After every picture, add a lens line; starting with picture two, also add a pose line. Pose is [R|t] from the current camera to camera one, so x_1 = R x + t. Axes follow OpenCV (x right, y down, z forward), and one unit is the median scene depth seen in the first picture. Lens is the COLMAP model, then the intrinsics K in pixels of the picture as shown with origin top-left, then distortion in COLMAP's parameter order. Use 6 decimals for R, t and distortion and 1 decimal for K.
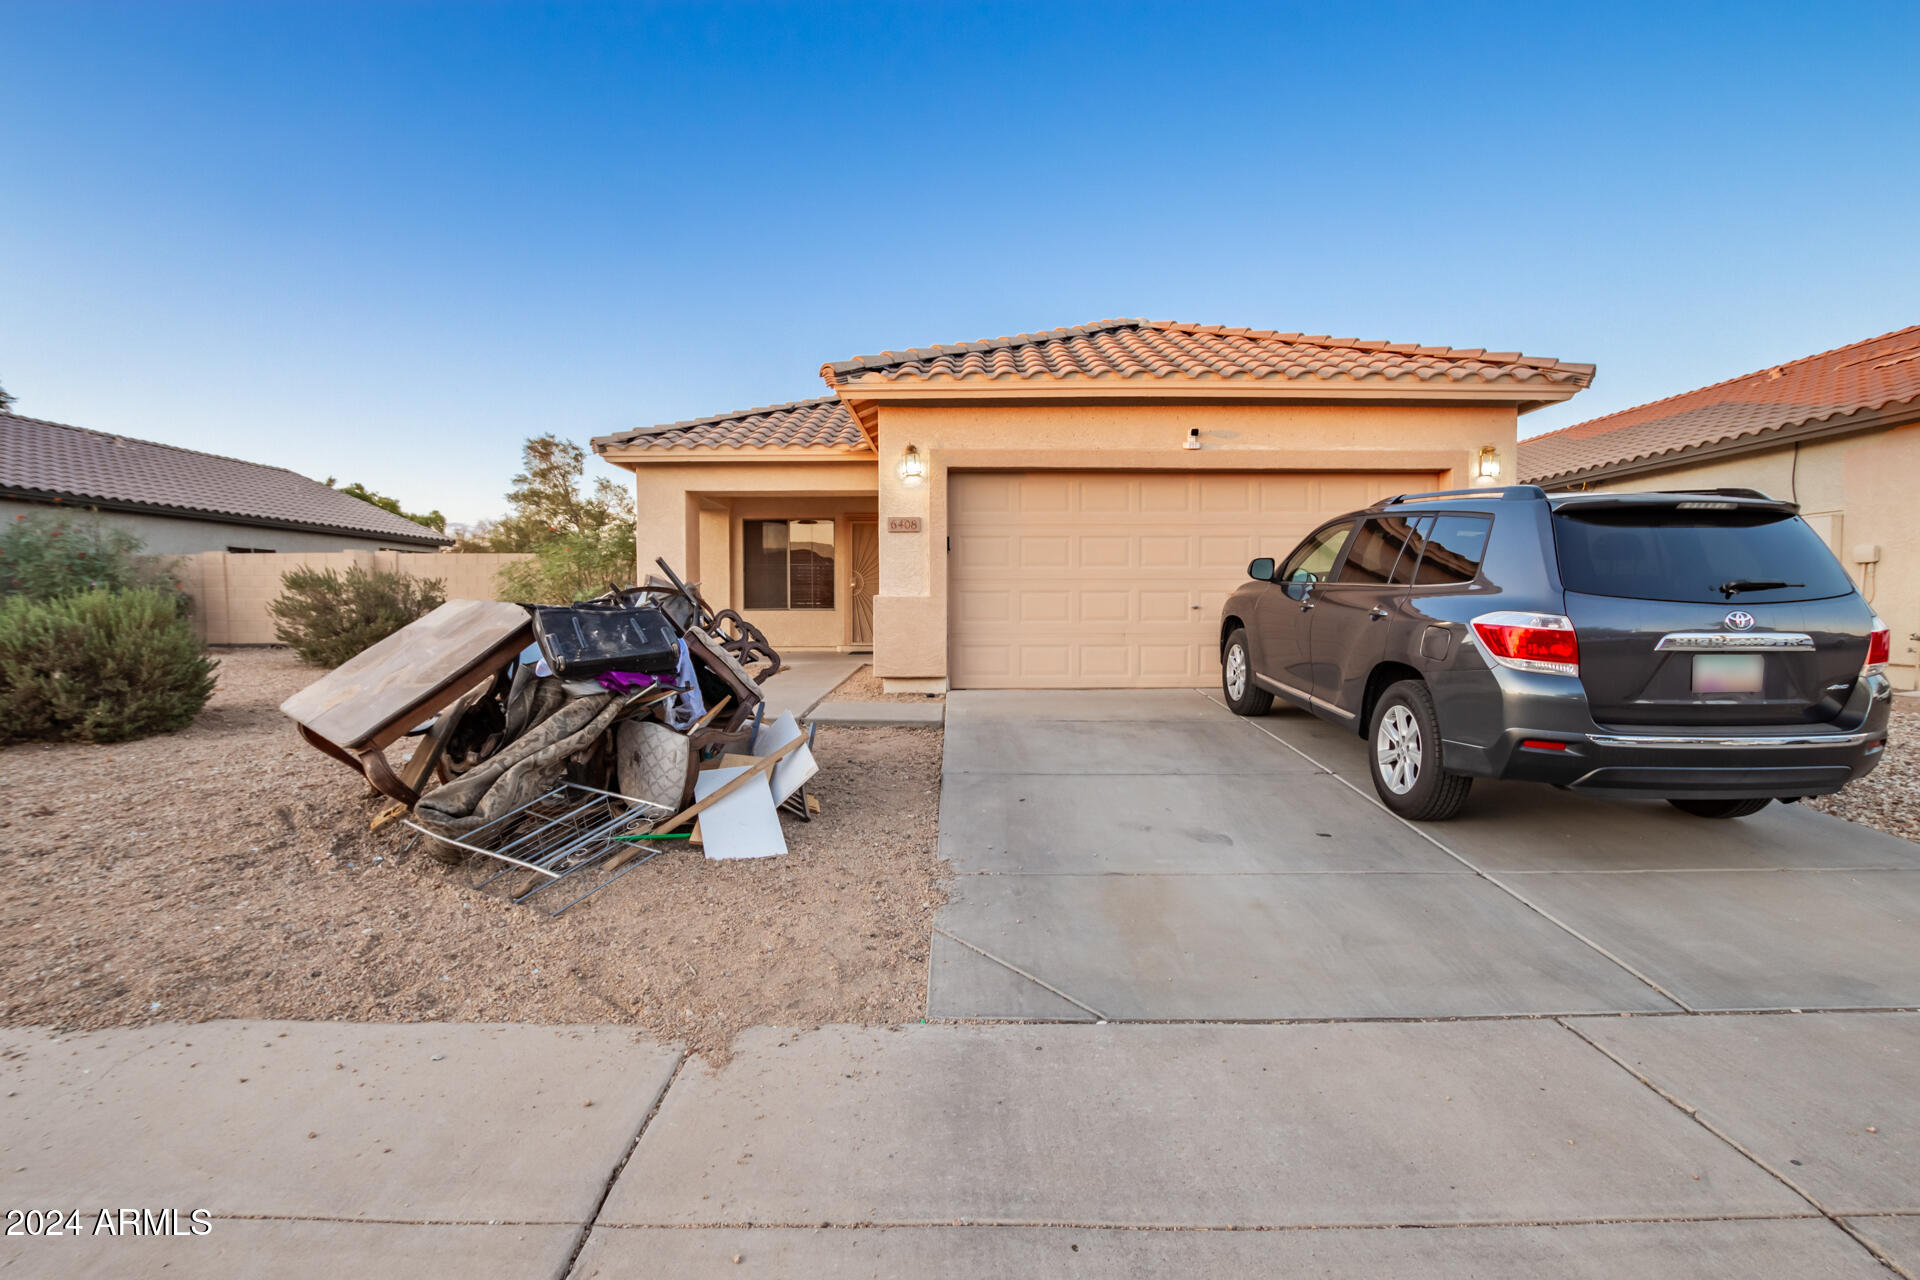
lens RADIAL K [[889.7, 0, 959.8], [0, 889.7, 645.5], [0, 0, 1]] dist [-0.032146, 0.002521]
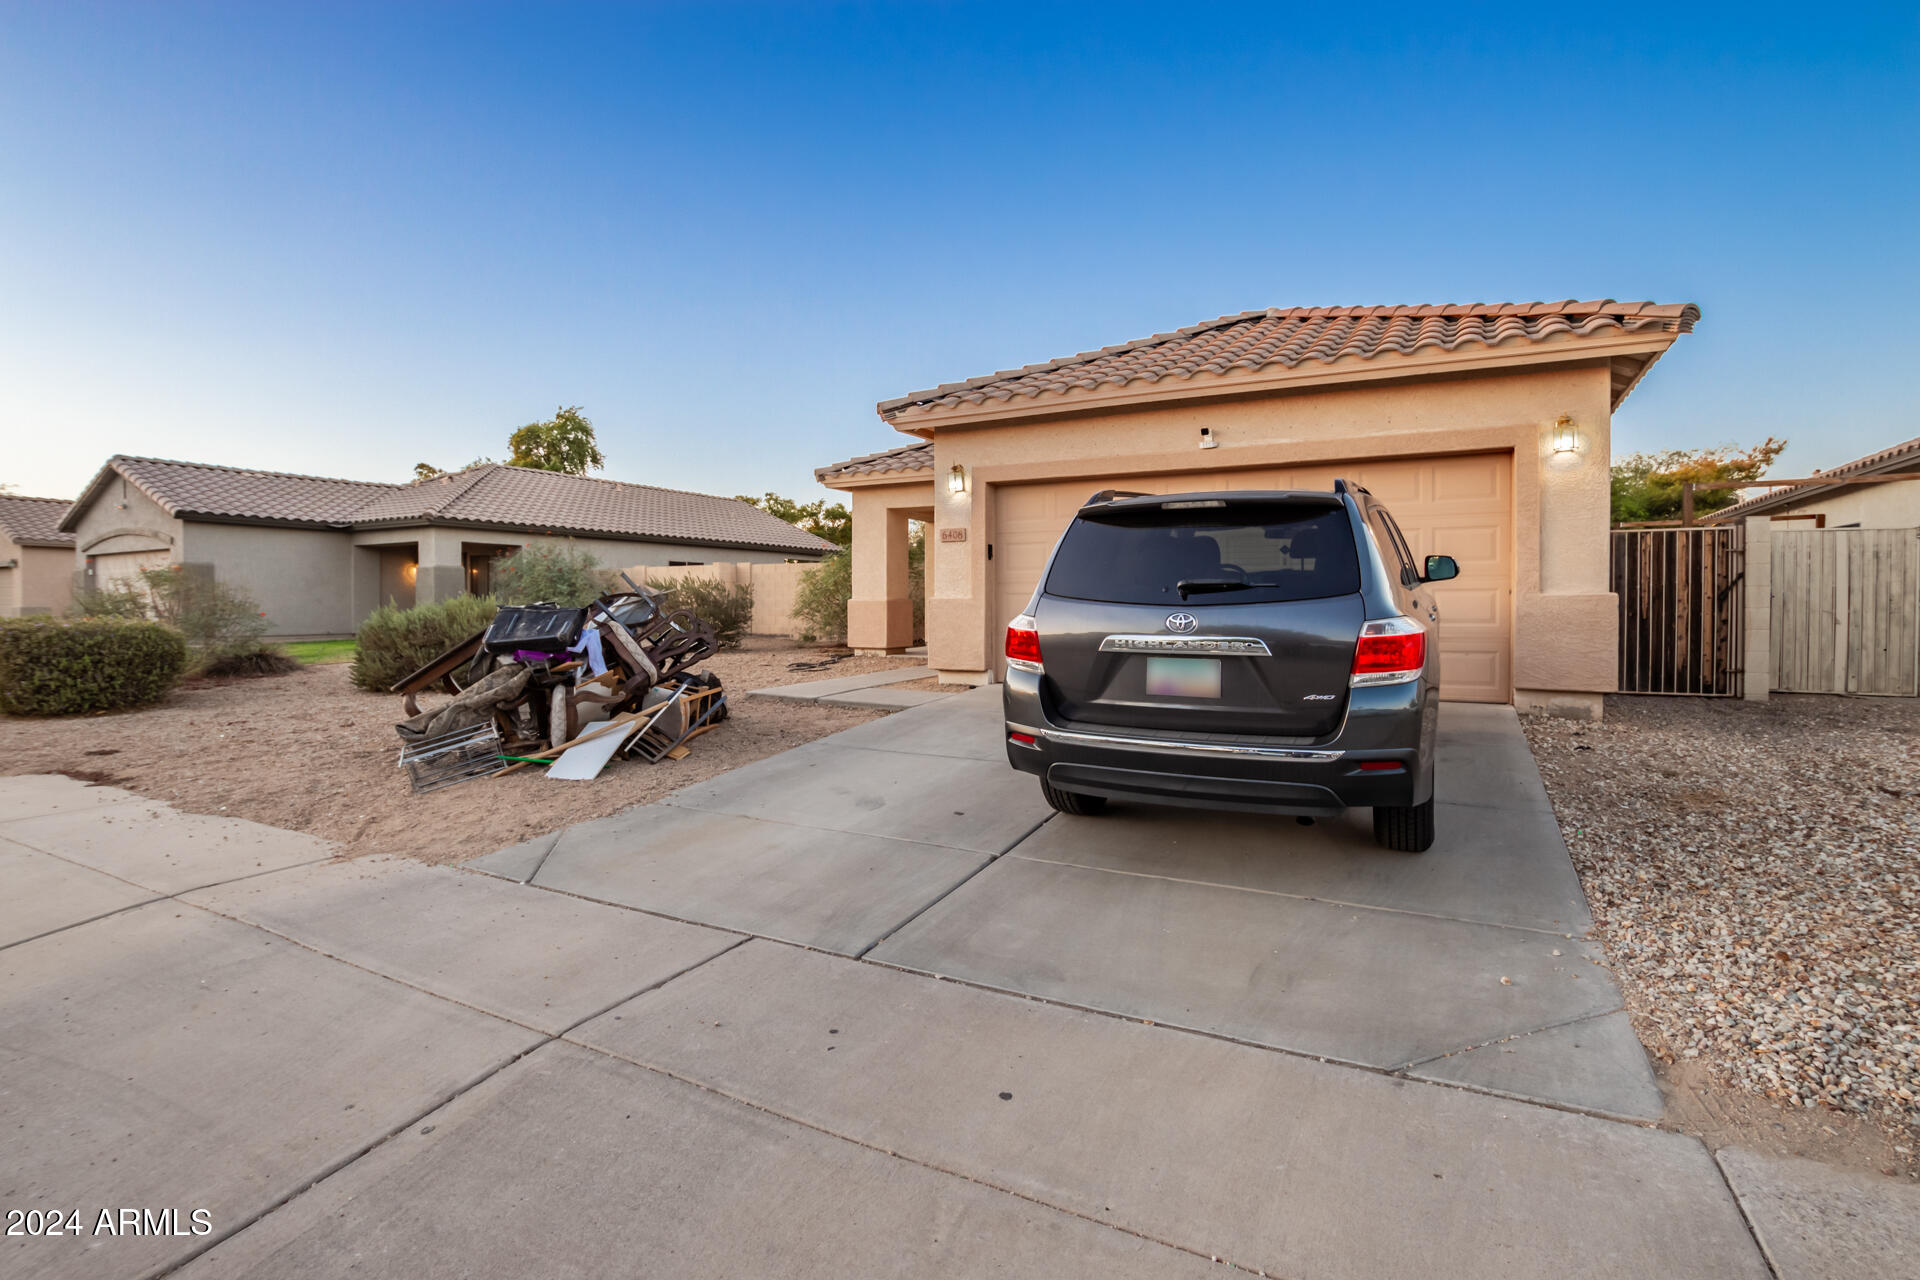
lens RADIAL K [[889.7, 0, 947.4], [0, 889.7, 621.6], [0, 0, 1]] dist [-0.032146, 0.002521]
pose [[0.885019, 0.009147, -0.465464, 0.488668], [-0.021806, 0.999524, -0.021820, -0.001047], [0.465043, 0.029461, 0.884798, -0.001955]]
